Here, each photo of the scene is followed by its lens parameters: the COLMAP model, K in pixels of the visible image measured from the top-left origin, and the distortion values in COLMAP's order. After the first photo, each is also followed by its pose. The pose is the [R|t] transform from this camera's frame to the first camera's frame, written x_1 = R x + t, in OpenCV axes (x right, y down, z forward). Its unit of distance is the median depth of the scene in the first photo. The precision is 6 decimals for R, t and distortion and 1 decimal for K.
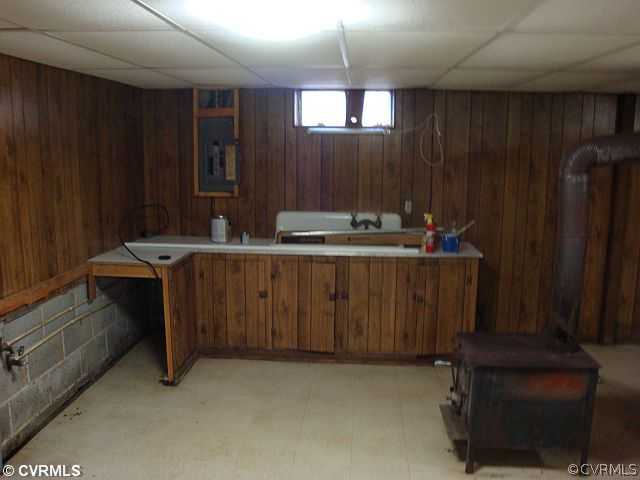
lens RADIAL K [[550.7, 0, 320.0], [0, 550.7, 240.0], [0, 0, 1]] dist [-0.114141, 0.004512]
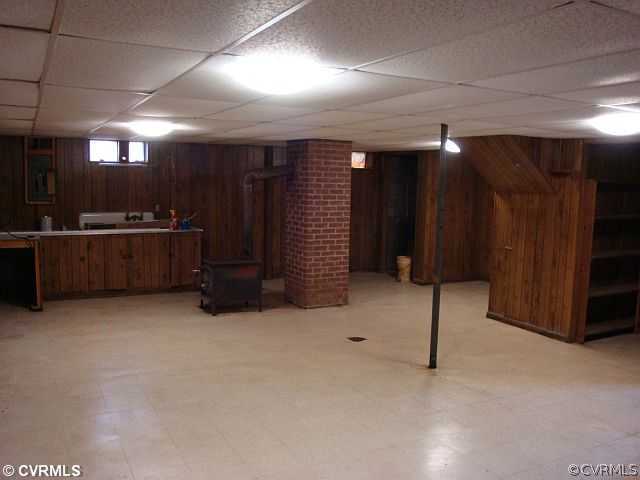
lens RADIAL K [[550.7, 0, 320.0], [0, 550.7, 240.0], [0, 0, 1]] dist [-0.114141, 0.004512]
pose [[0.841703, -0.050239, 0.537598, -0.355251], [0.077727, 0.996565, -0.028565, 0.136295], [-0.534316, 0.065829, 0.842717, -0.763627]]
